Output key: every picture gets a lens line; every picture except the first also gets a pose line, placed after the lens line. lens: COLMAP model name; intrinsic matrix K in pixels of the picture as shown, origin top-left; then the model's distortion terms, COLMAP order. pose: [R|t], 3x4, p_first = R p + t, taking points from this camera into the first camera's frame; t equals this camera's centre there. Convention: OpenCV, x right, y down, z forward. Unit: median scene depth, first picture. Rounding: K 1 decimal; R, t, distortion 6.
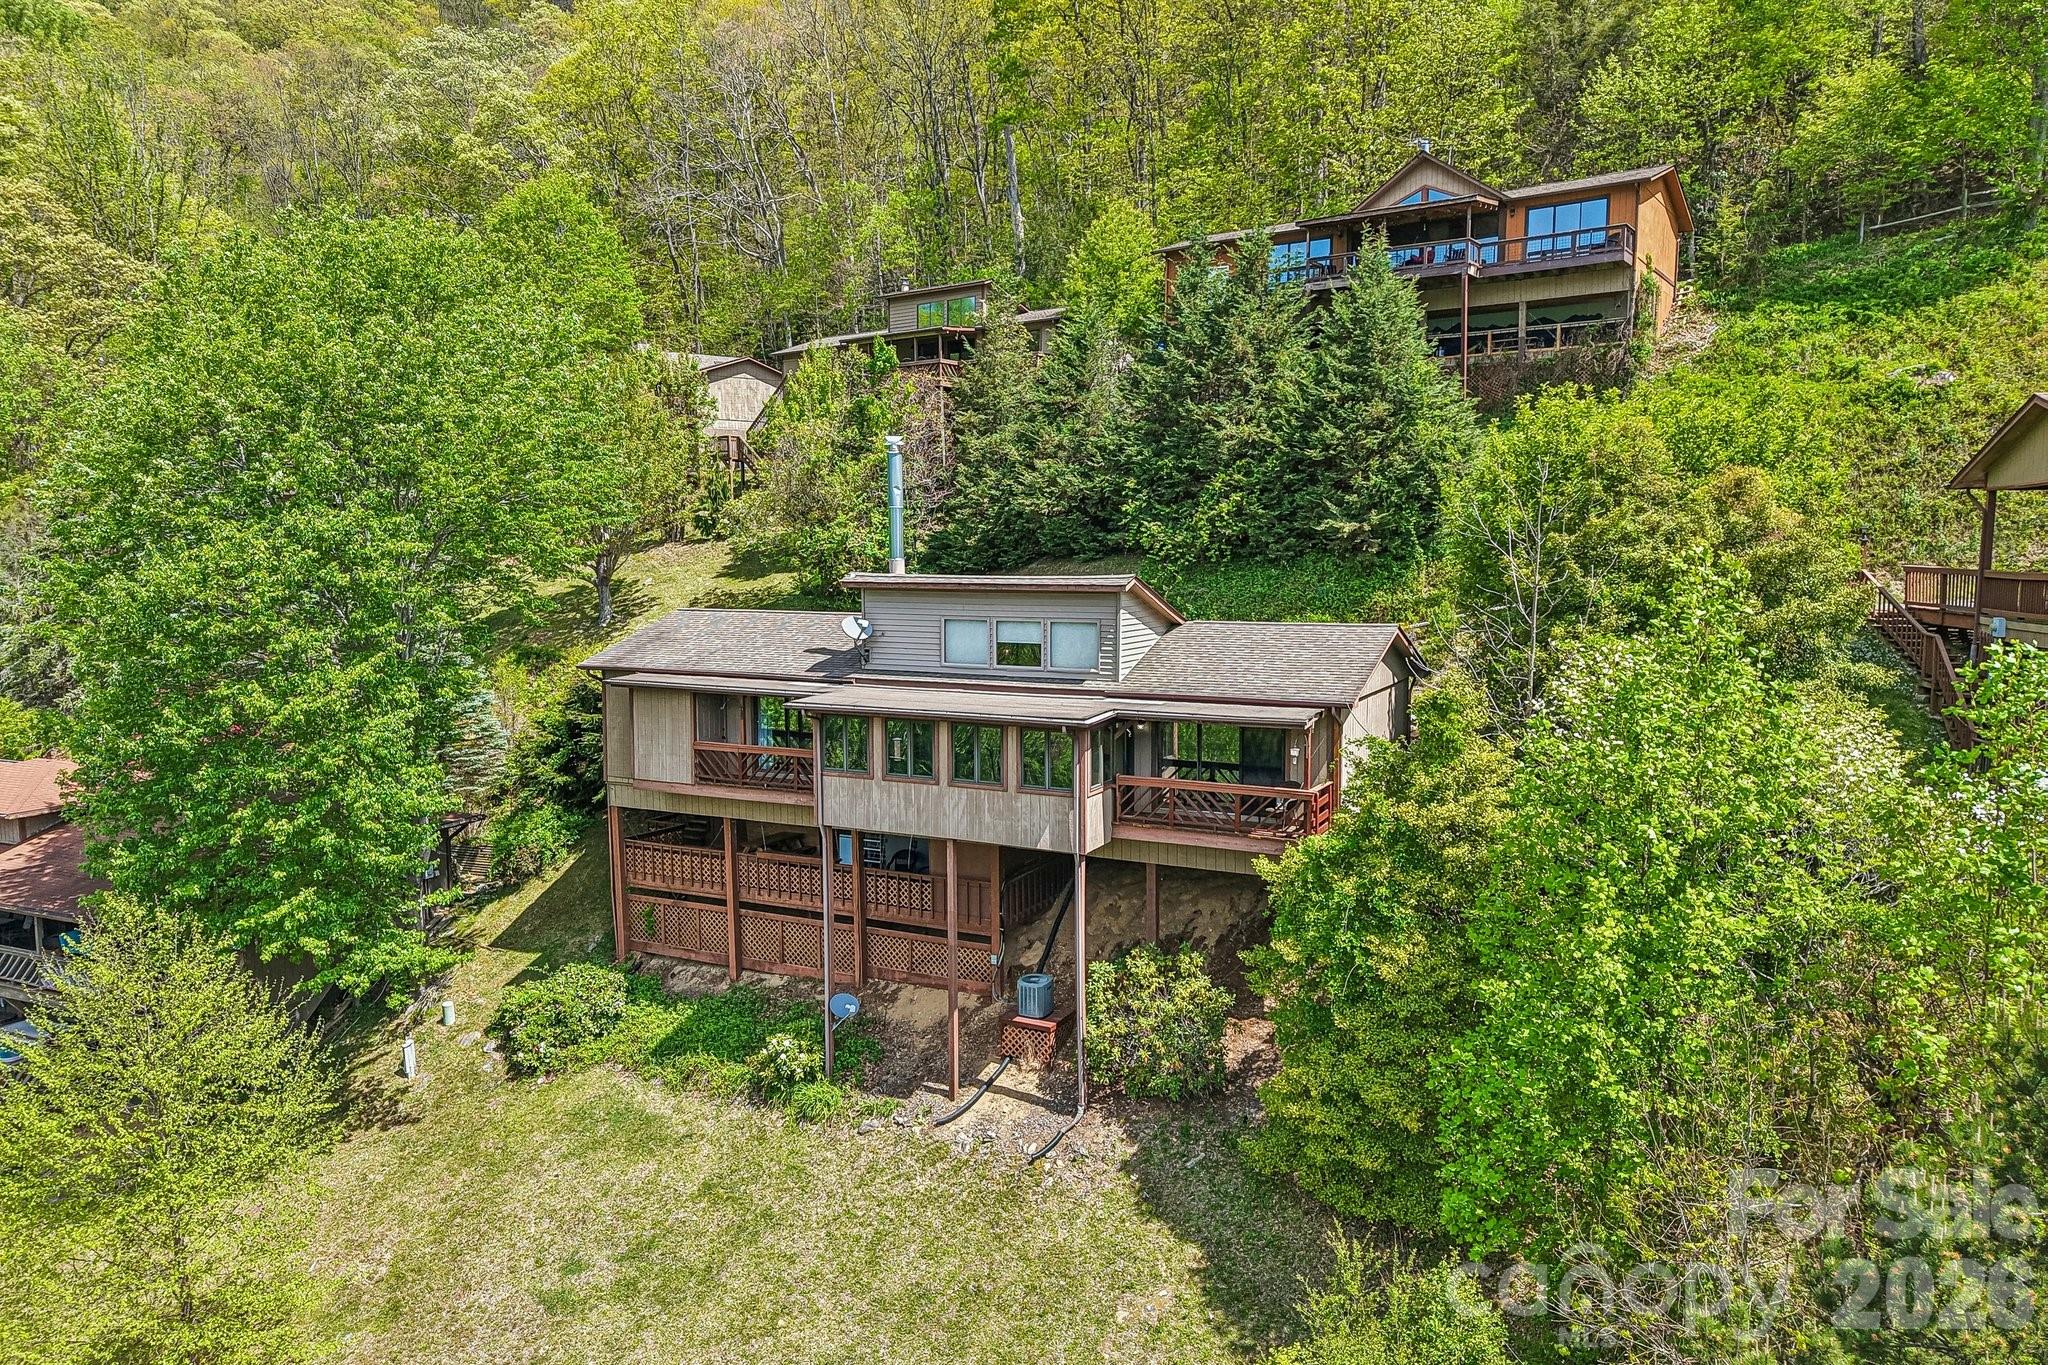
lens RADIAL K [[1348.2, 0, 1024.0], [0, 1348.2, 682.5], [0, 0, 1]] dist [0.158760, -0.354053]
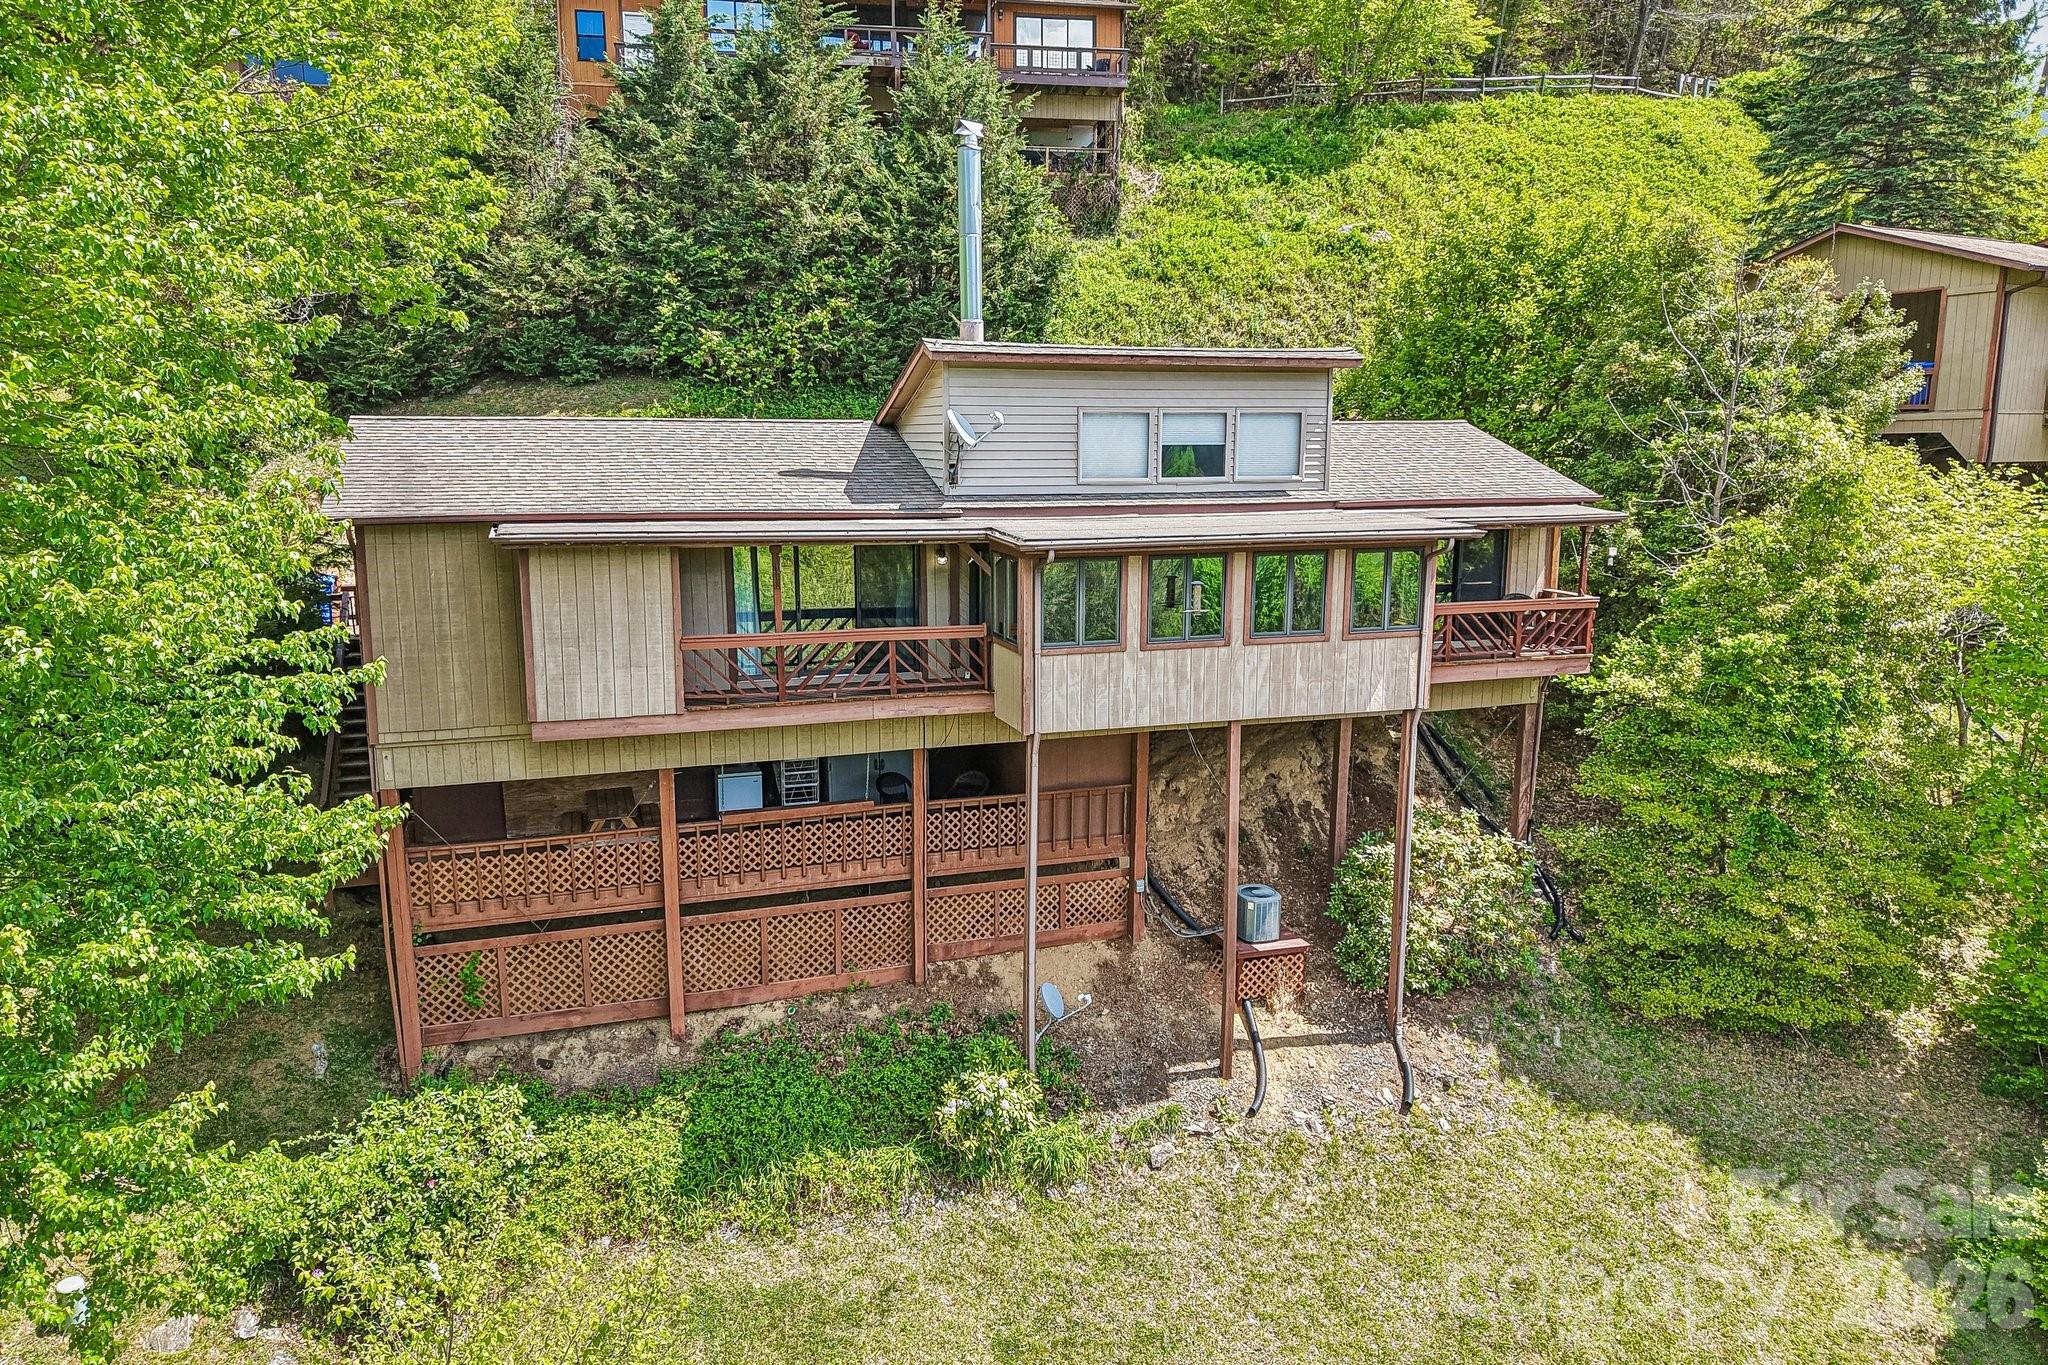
lens RADIAL K [[1345.0, 0, 1024.0], [0, 1345.0, 682.5], [0, 0, 1]] dist [0.022118, 0.000053]
pose [[0.700017, -0.124091, 0.703262, -0.538129], [0.066414, 0.991831, 0.108902, 0.011529], [-0.711031, -0.029527, 0.702540, 0.516246]]
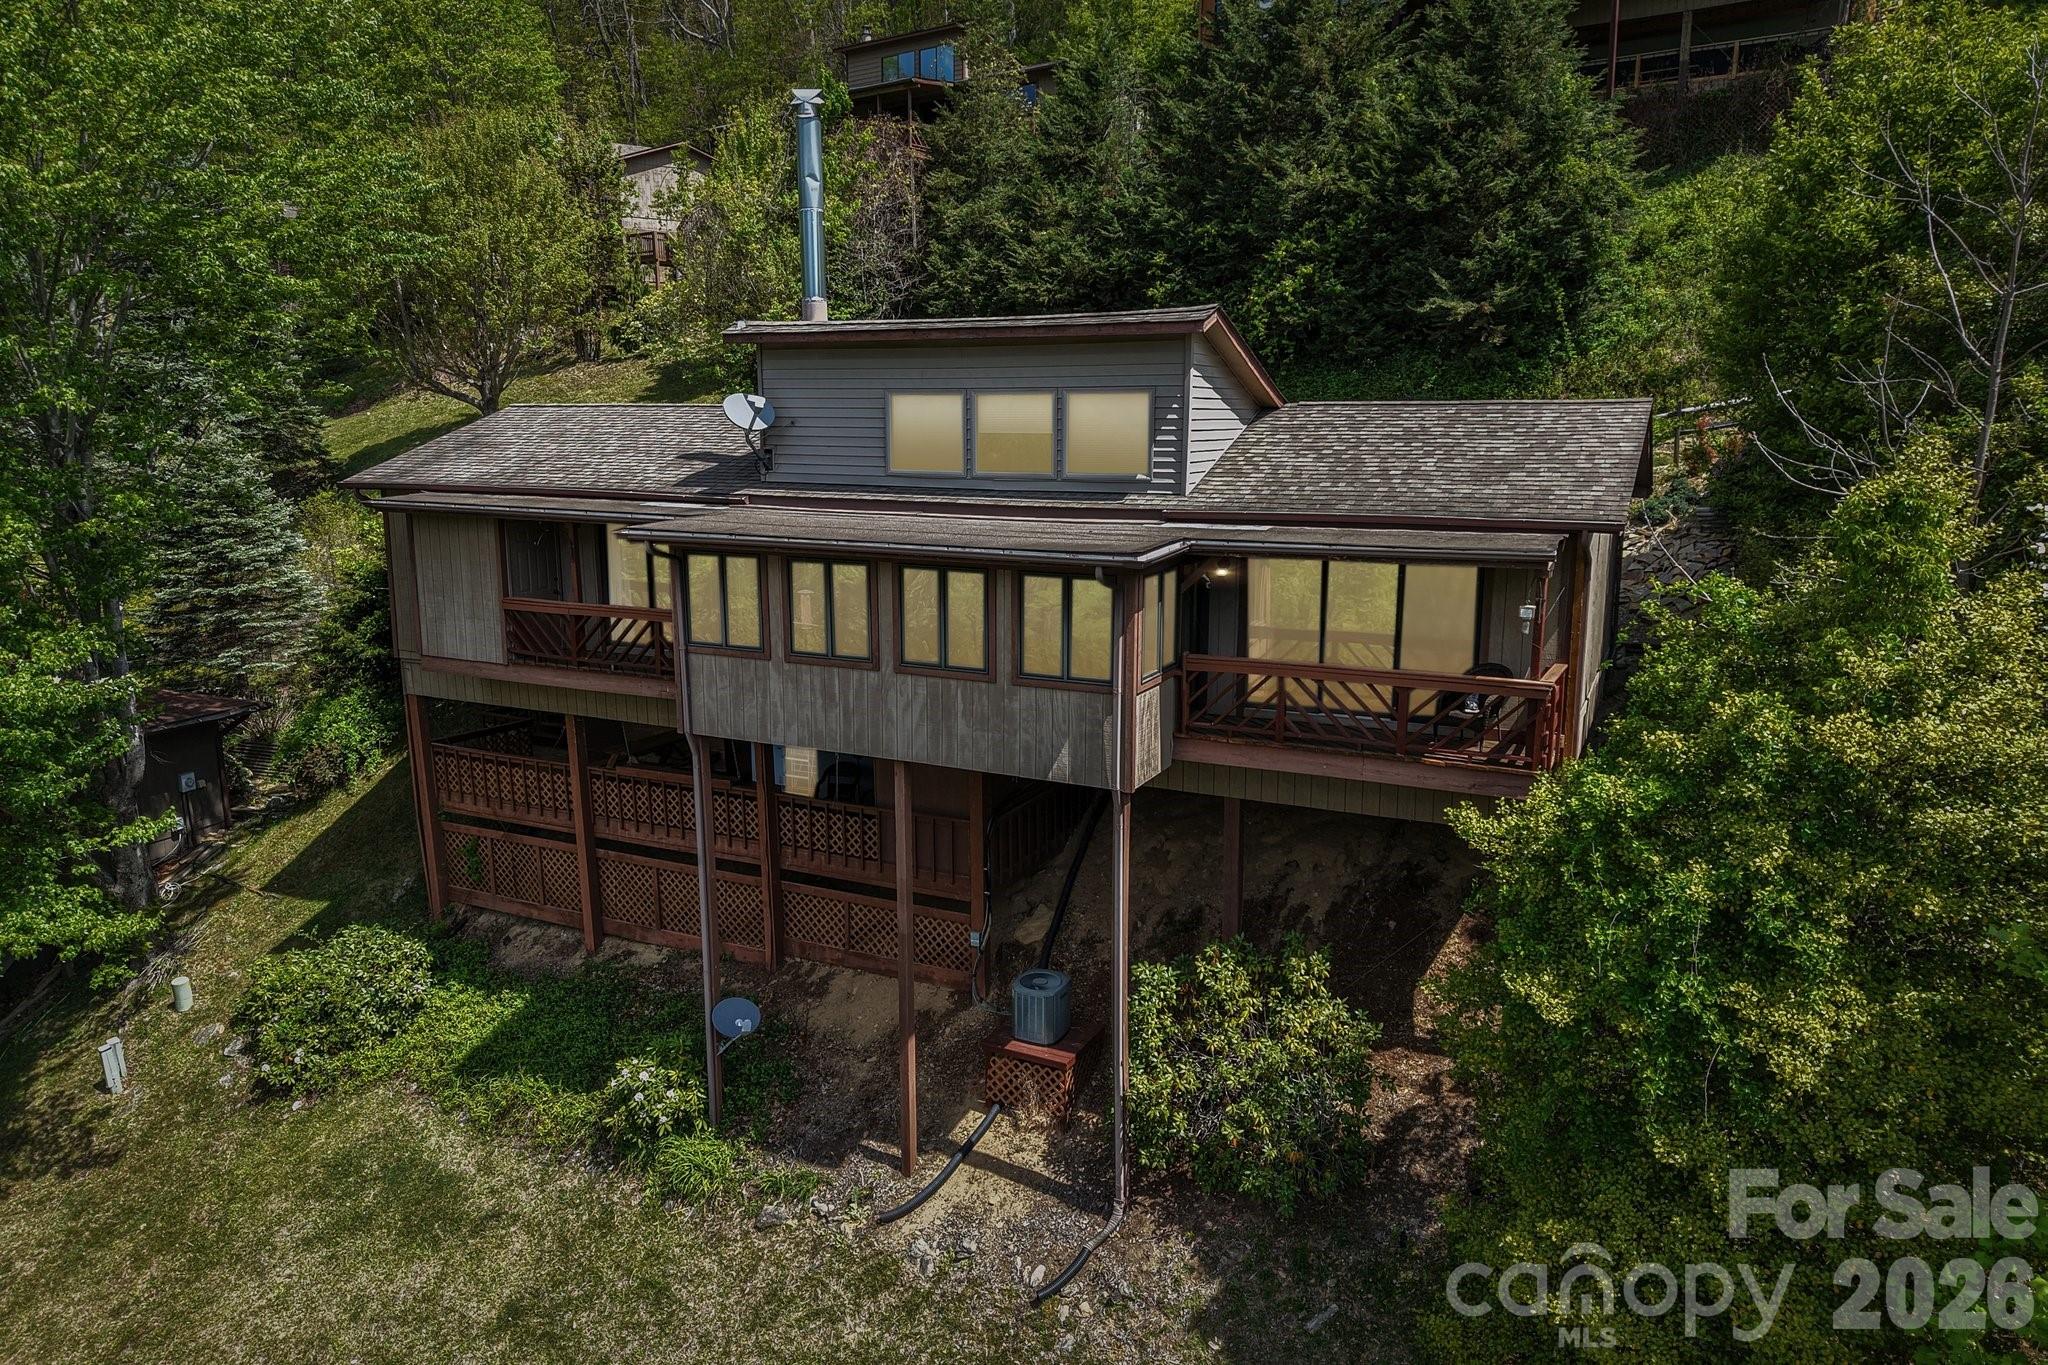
lens RADIAL K [[1360.7, 0, 1024.0], [0, 1360.7, 682.5], [0, 0, 1]] dist [0.005739, -0.003702]
pose [[0.999959, -0.000206, 0.009069, -0.004541], [-0.000671, 0.995323, 0.096598, 0.021501], [-0.009046, -0.096600, 0.995282, 0.361749]]
